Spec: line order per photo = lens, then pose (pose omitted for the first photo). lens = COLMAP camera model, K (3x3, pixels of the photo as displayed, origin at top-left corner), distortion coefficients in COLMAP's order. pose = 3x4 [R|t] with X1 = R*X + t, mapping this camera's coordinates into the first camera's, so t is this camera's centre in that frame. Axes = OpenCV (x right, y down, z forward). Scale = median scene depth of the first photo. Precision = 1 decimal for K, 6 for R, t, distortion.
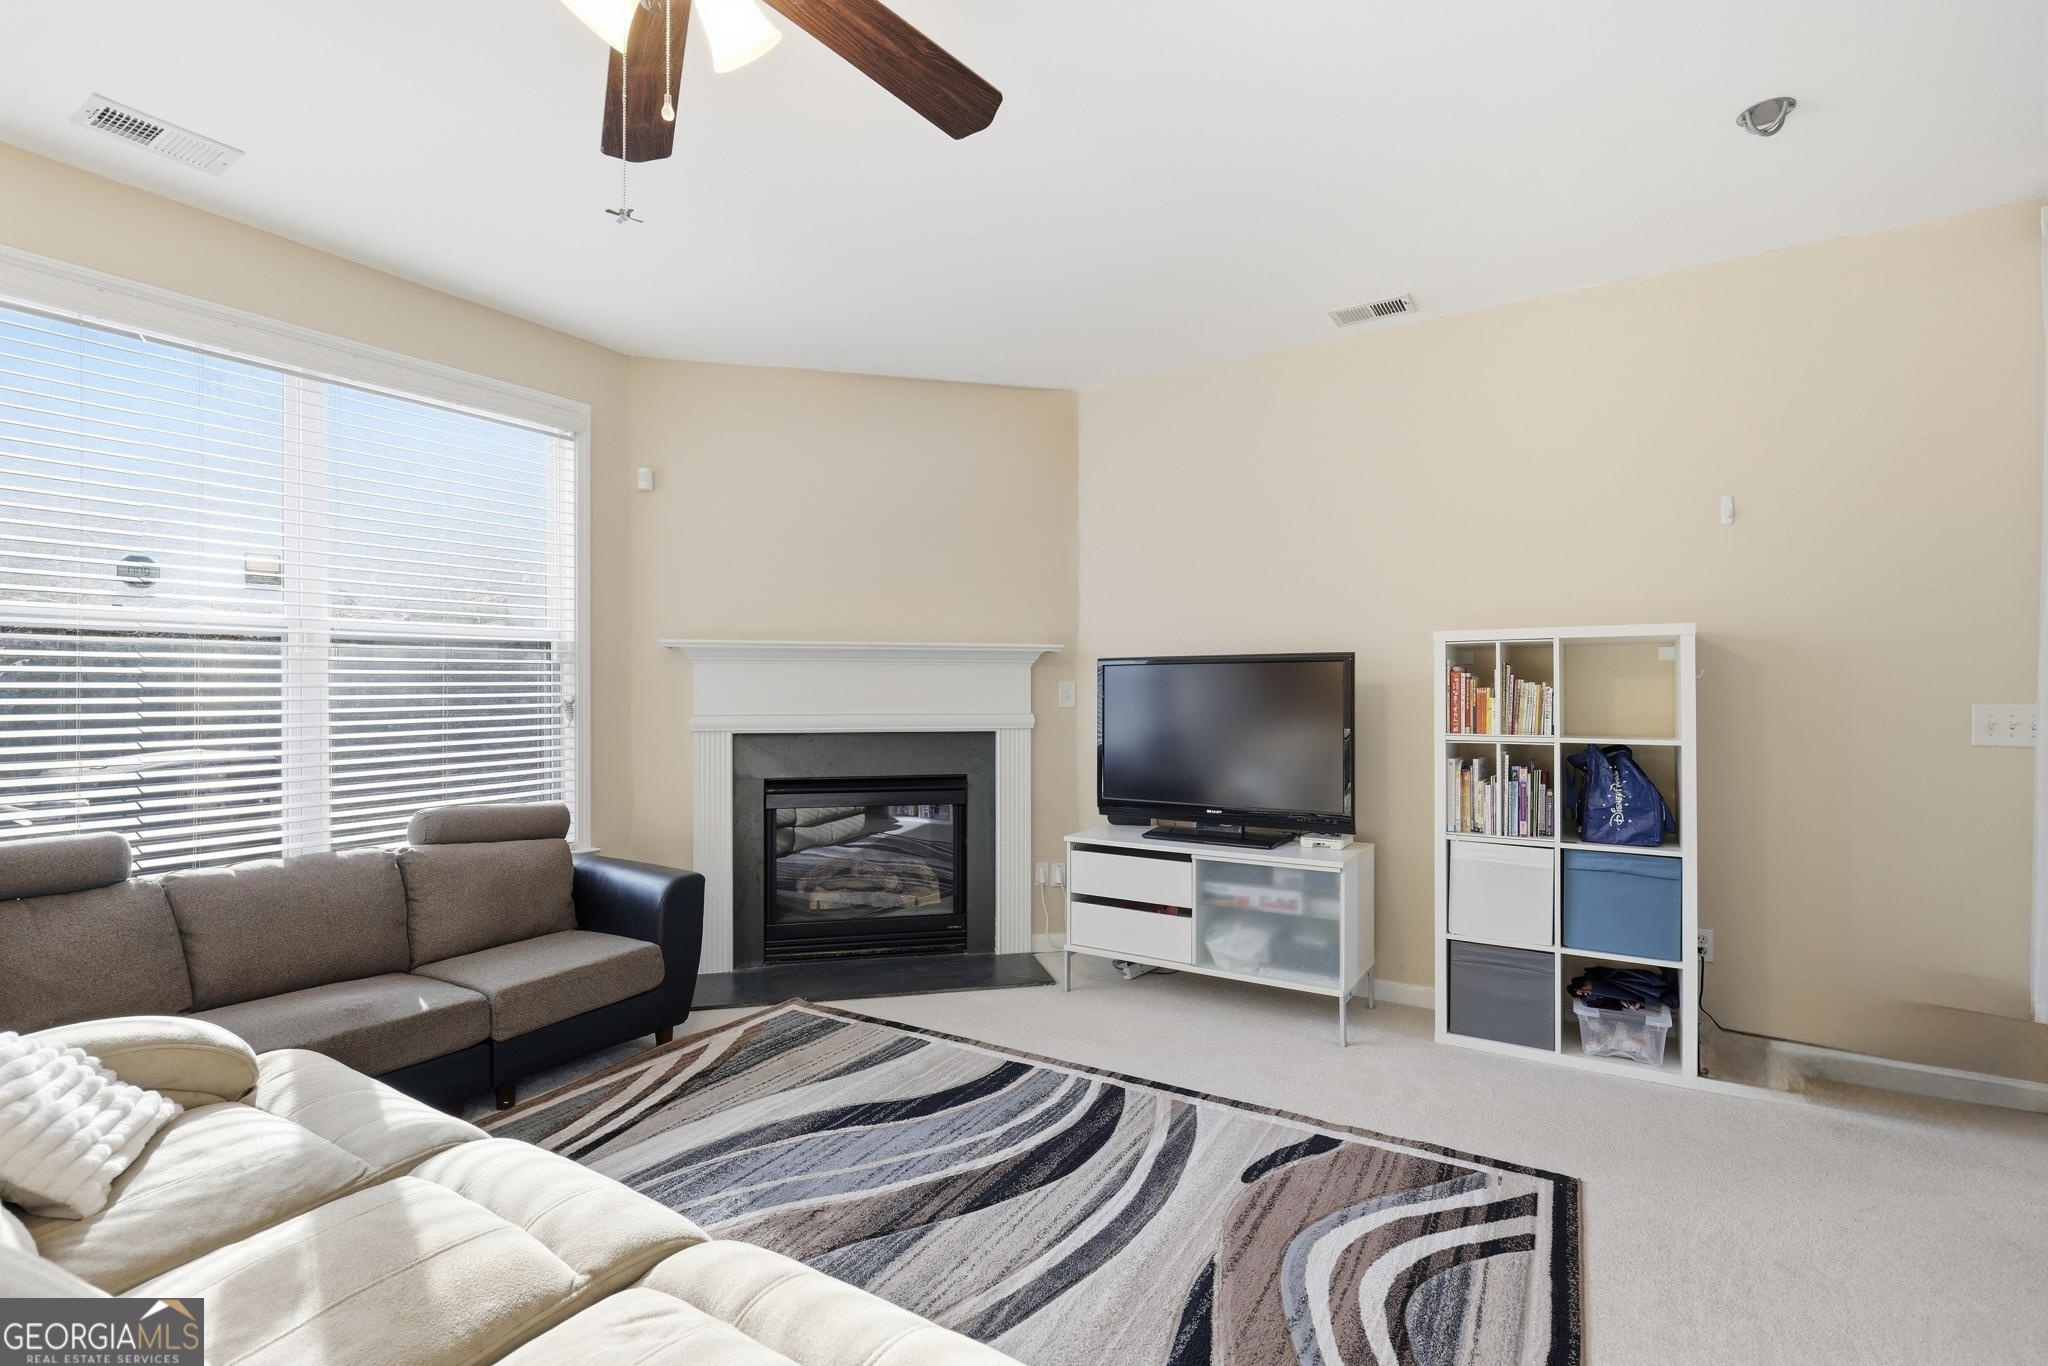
lens RADIAL K [[936.6, 0, 1013.5], [0, 936.6, 690.6], [0, 0, 1]] dist [0.000717, -0.000148]
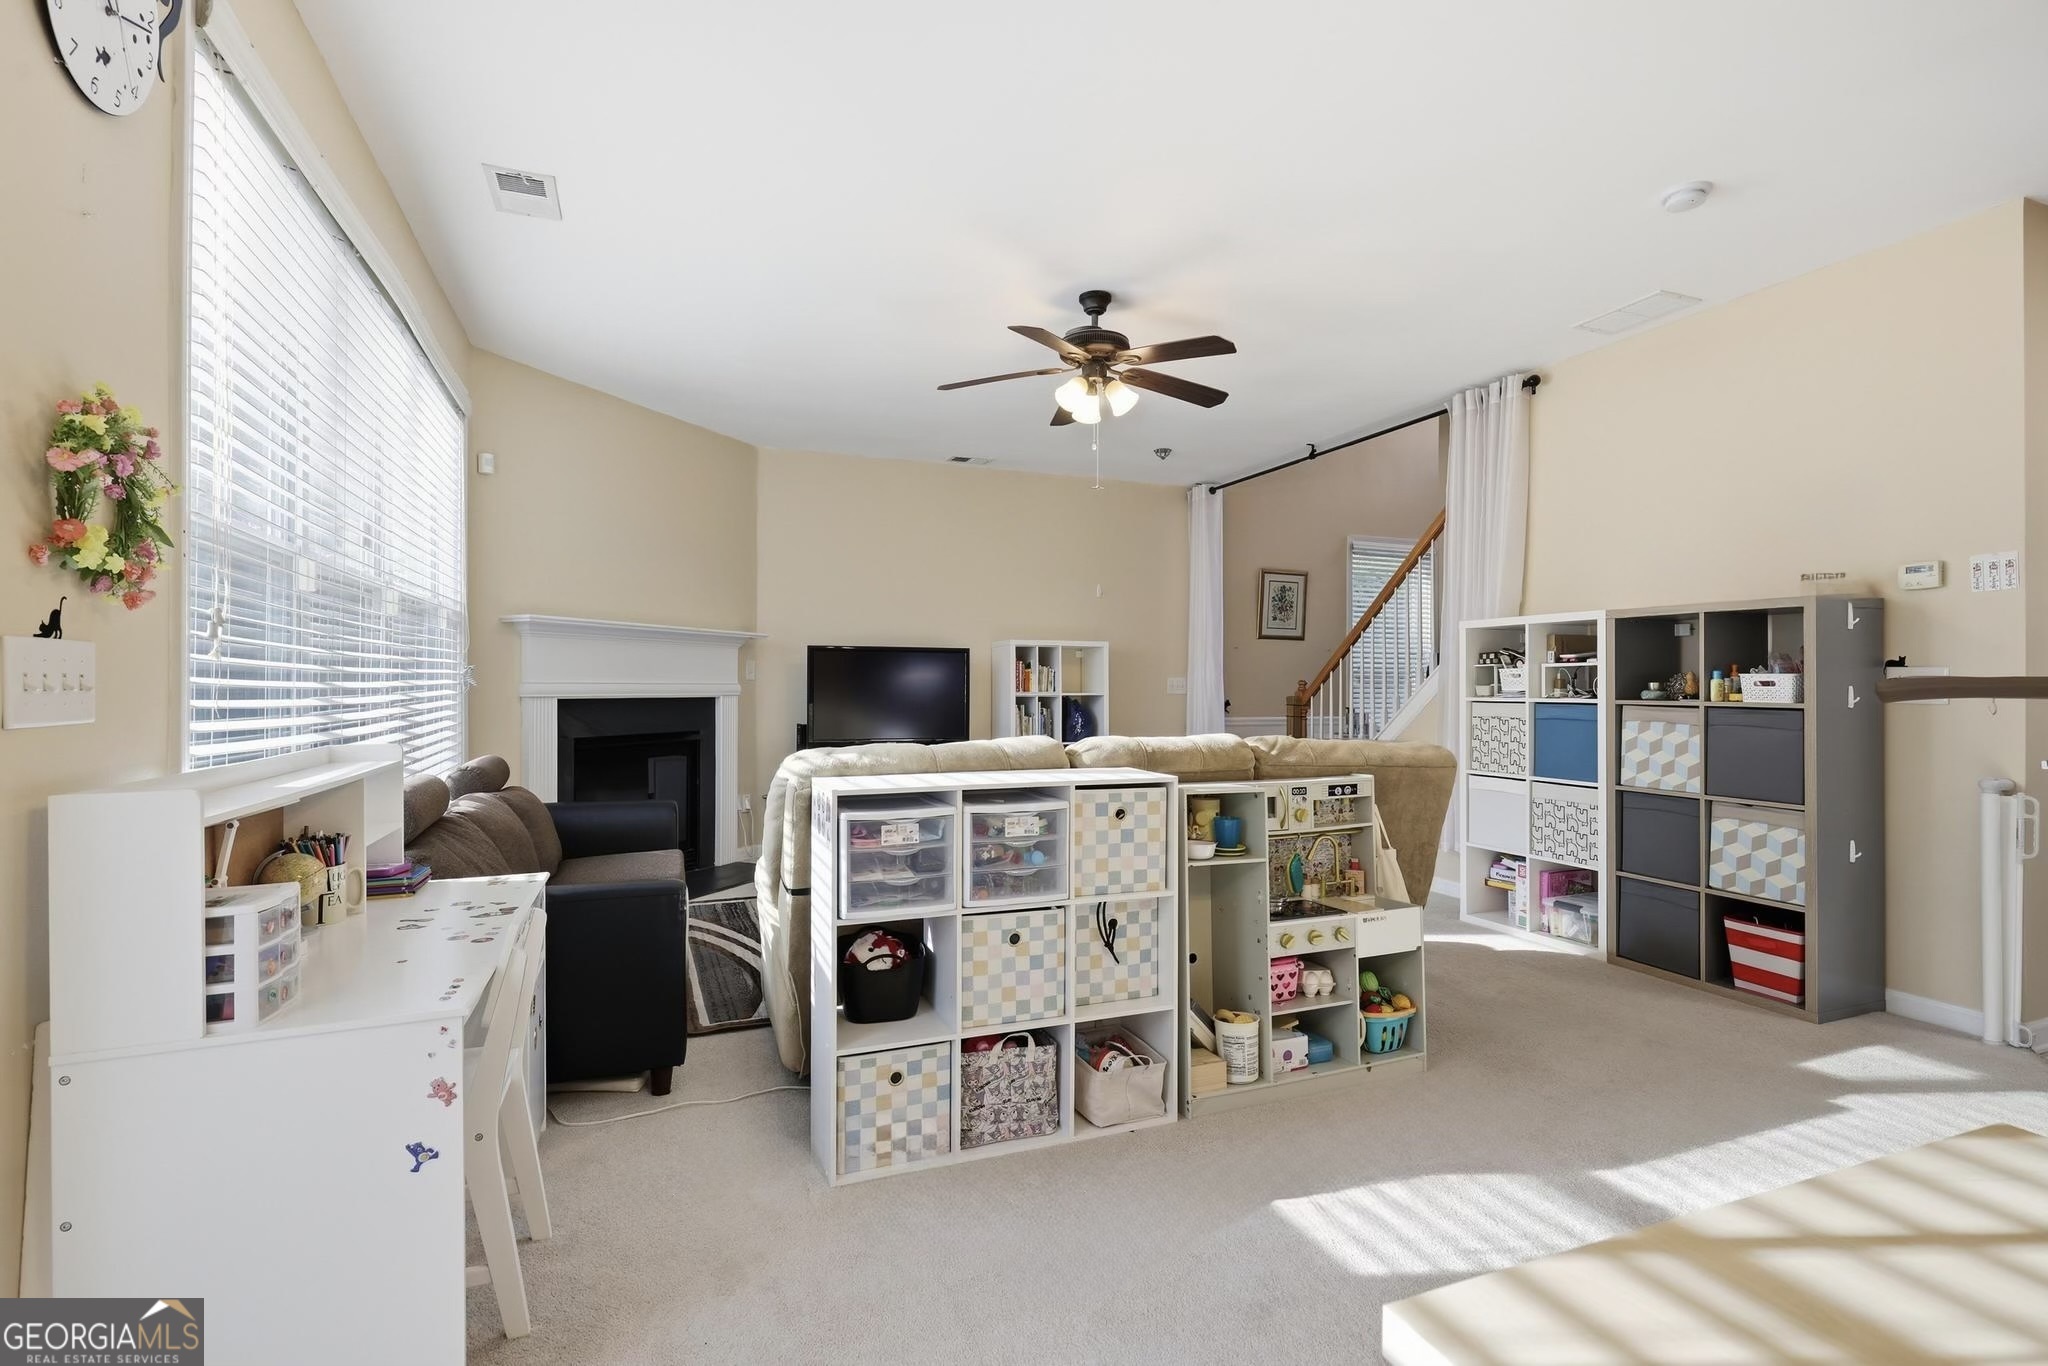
lens RADIAL K [[960.9, 0, 1024.0], [0, 960.9, 683.0], [0, 0, 1]] dist [0.000869, -0.000004]
pose [[0.587062, 0.006150, 0.809518, -1.143511], [-0.005742, 0.999978, -0.003432, 0.033382], [-0.809521, -0.002633, 0.587084, -0.194250]]
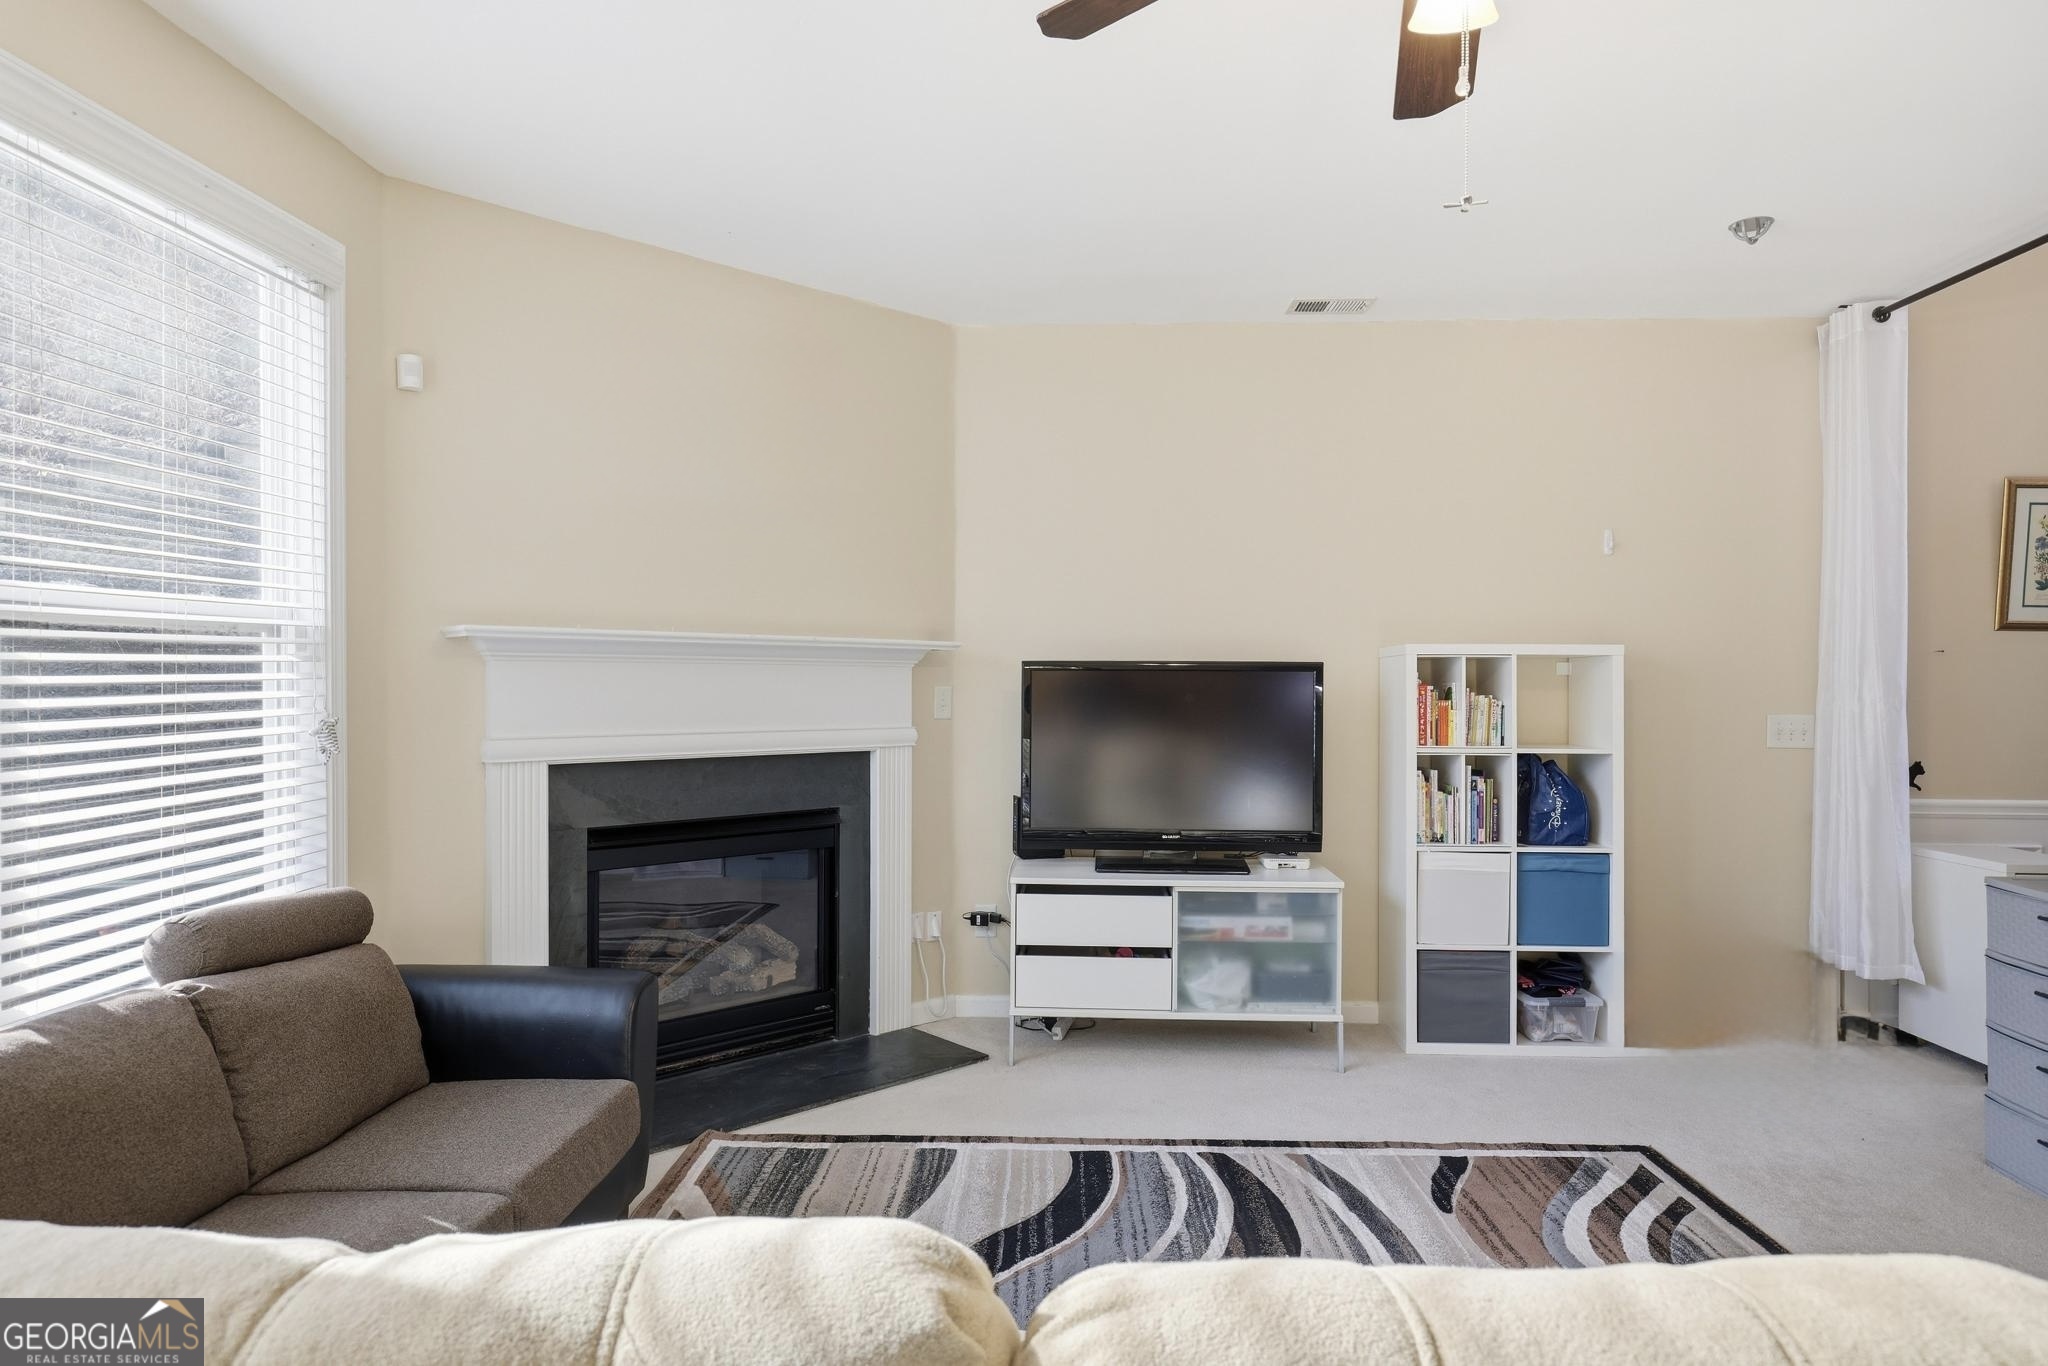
lens RADIAL K [[1189.4, 0, 1024.0], [0, 1189.4, 683.0], [0, 0, 1]] dist [0.002389, 0.001484]
pose [[0.867326, 0.004166, 0.497723, -0.535774], [-0.006500, 0.999974, 0.002958, -0.022776], [-0.497698, -0.005801, 0.867331, 0.099246]]
